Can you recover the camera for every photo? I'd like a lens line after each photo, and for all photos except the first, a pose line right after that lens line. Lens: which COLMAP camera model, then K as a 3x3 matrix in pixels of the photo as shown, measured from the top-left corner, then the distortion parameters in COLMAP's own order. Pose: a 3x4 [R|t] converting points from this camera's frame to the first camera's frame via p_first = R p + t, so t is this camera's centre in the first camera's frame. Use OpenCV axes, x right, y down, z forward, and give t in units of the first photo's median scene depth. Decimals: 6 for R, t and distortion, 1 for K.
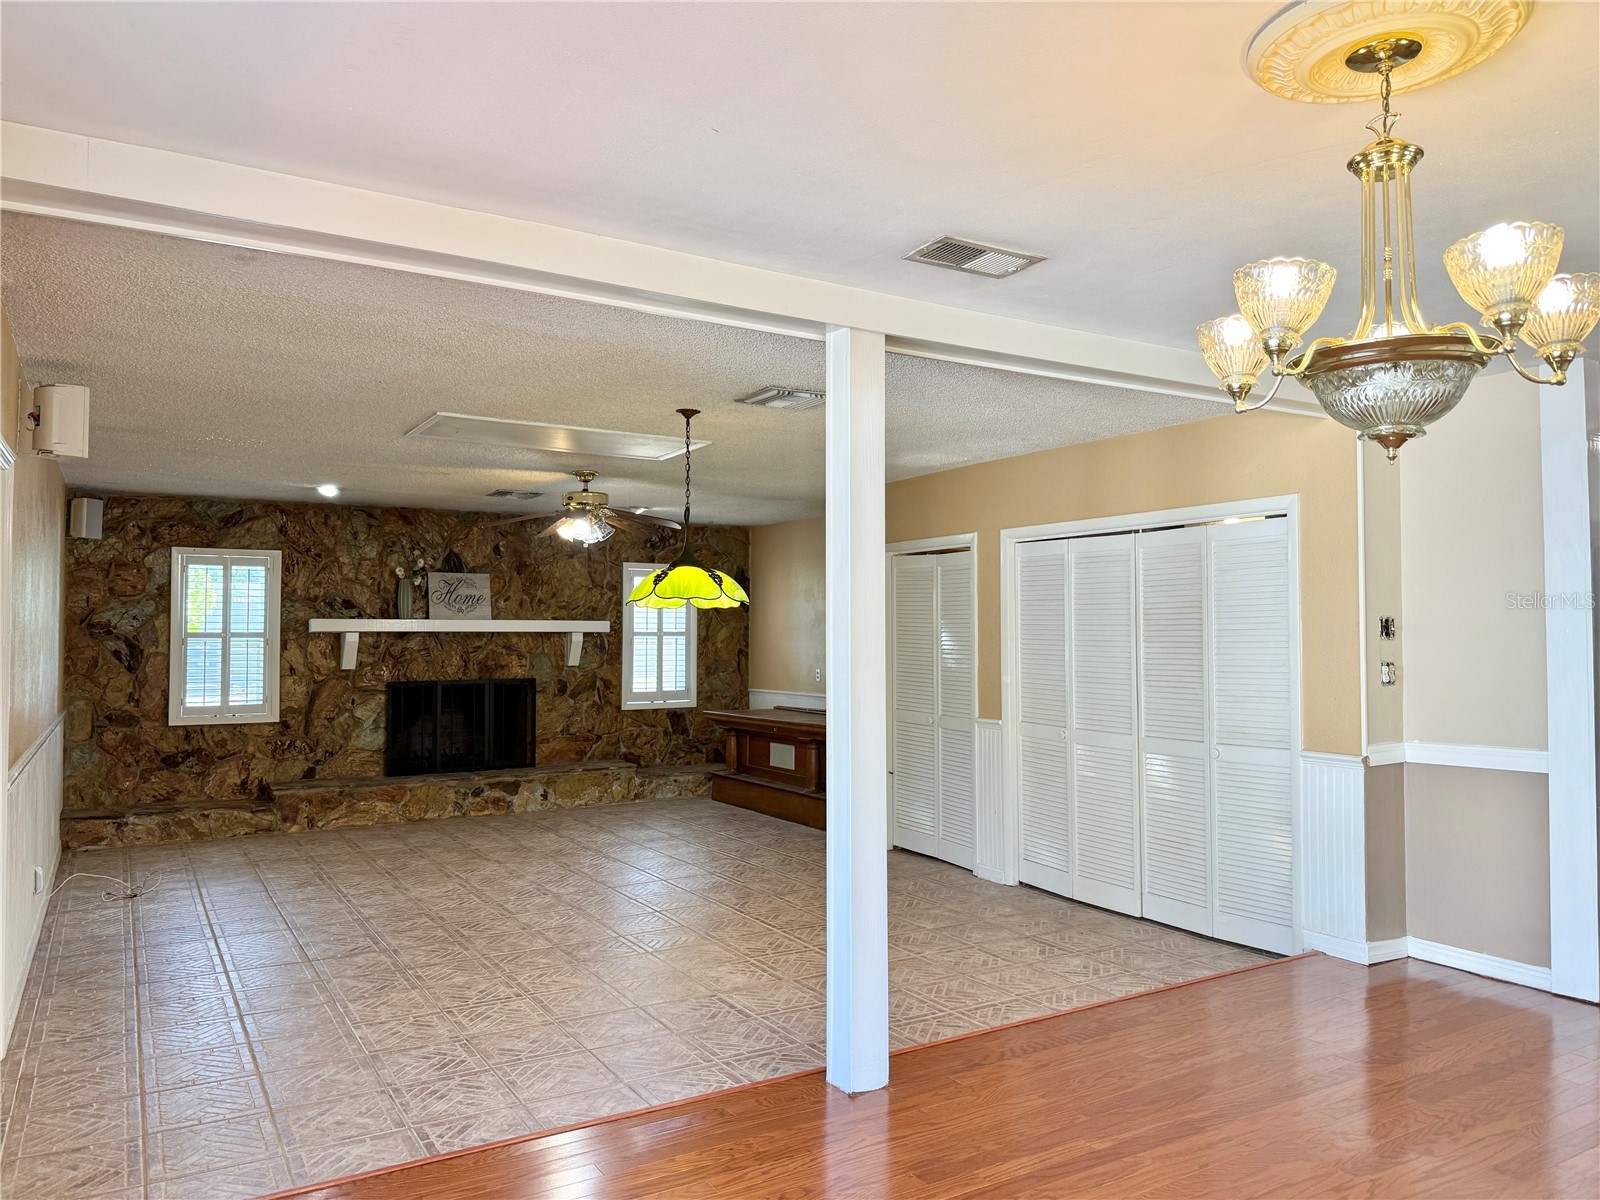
lens RADIAL K [[1112.0, 0, 797.8], [0, 1112.0, 607.1], [0, 0, 1]] dist [0.167149, -0.251934]
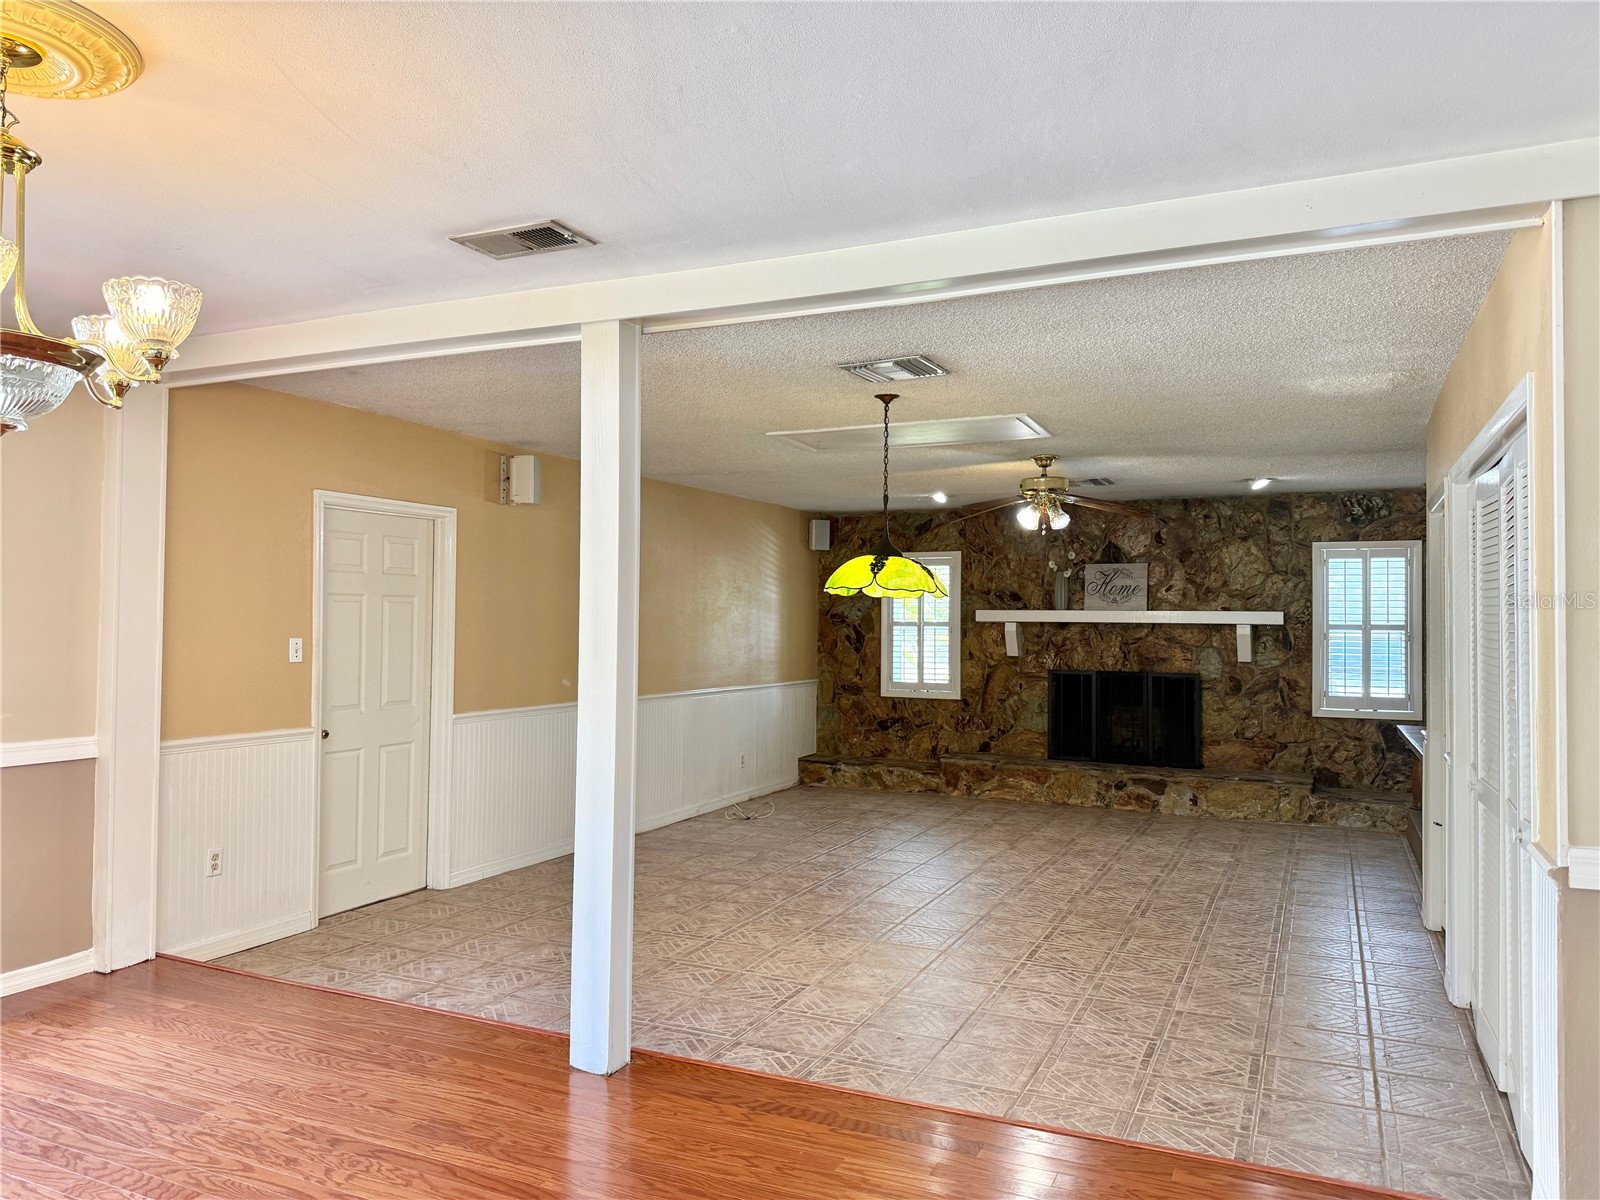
lens RADIAL K [[1124.0, 0, 815.2], [0, 1124.0, 599.3], [0, 0, 1]] dist [0.102275, -0.163366]
pose [[0.567949, -0.012207, -0.822973, 0.389210], [0.012251, 0.999905, -0.006377, 0.004615], [0.822973, -0.006461, 0.568044, 0.224878]]
